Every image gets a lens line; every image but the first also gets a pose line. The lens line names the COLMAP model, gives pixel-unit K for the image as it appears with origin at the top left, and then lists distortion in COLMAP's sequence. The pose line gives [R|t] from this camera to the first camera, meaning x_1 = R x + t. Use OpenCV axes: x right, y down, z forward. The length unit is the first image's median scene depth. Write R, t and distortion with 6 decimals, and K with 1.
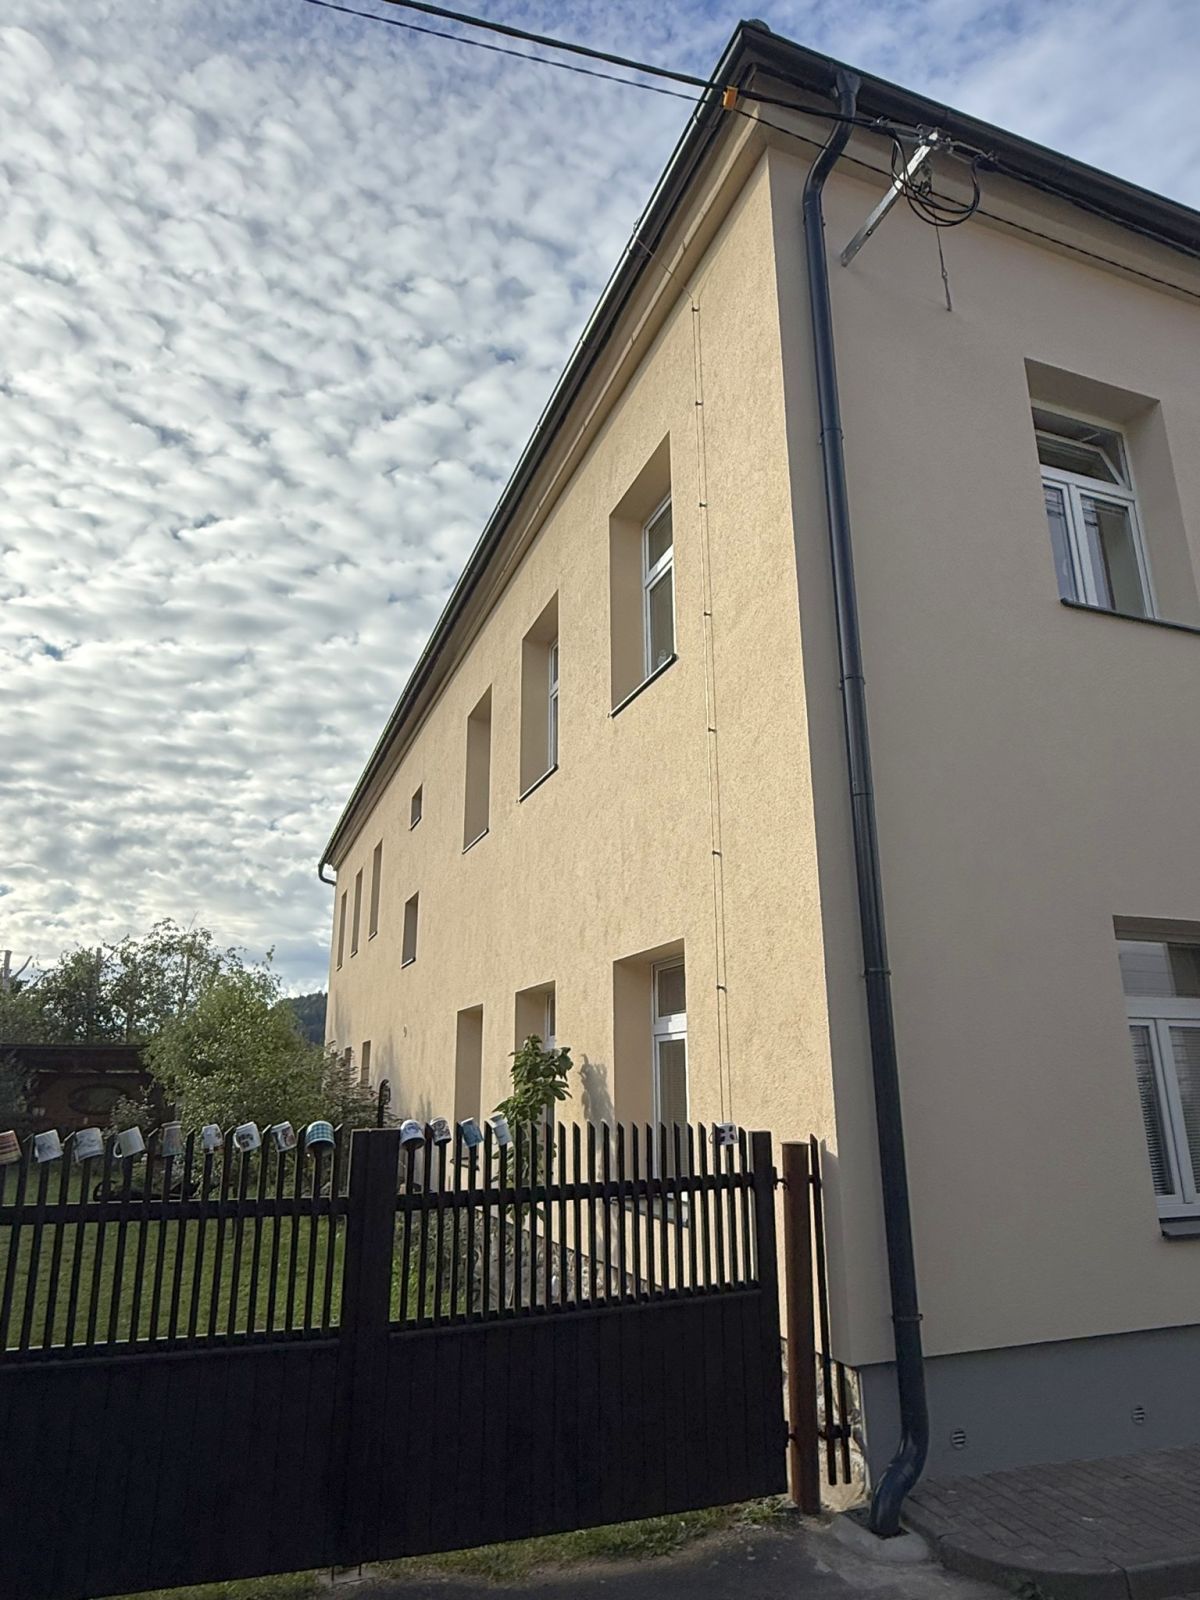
lens RADIAL K [[990.1, 0, 598.7], [0, 990.1, 804.8], [0, 0, 1]] dist [-0.004963, 0.000243]
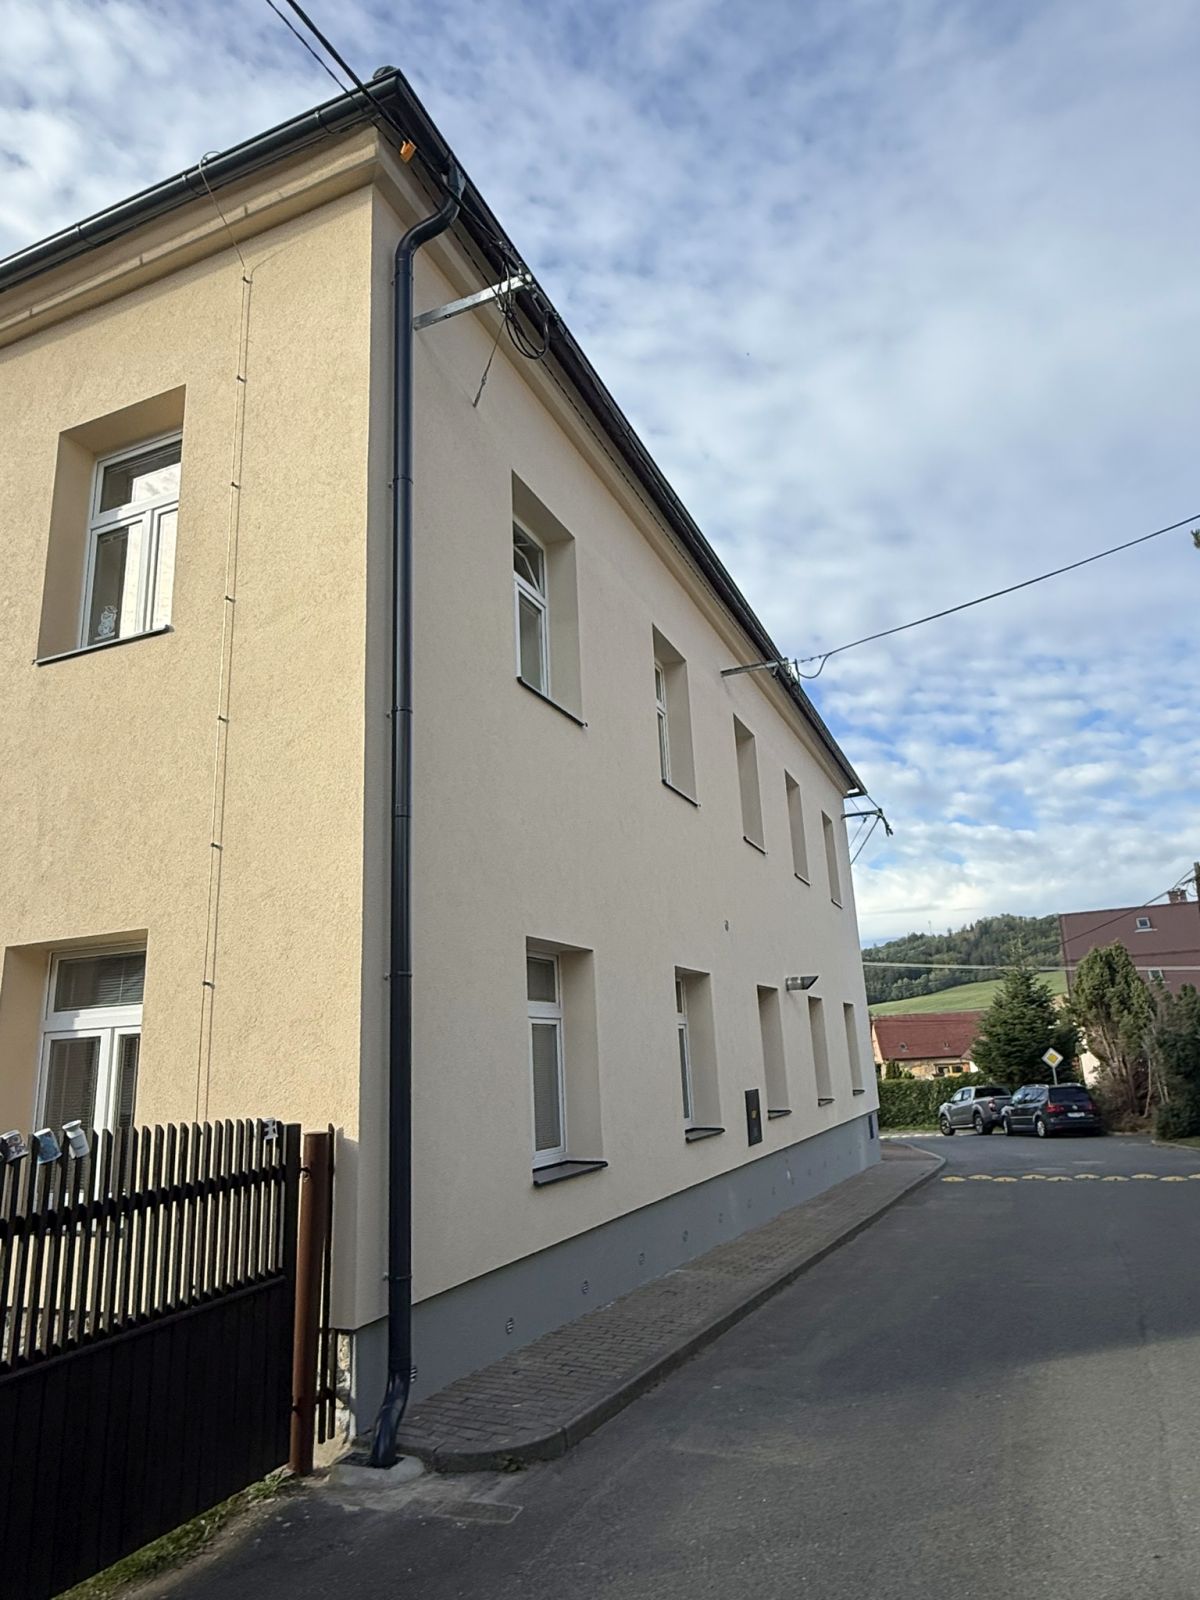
lens RADIAL K [[990.1, 0, 610.7], [0, 990.1, 808.5], [0, 0, 1]] dist [-0.004963, 0.000243]
pose [[0.688527, 0.152892, 0.708911, -0.423339], [-0.157985, 0.985669, -0.059139, 0.011449], [-0.707793, -0.071279, 0.702814, 0.057147]]
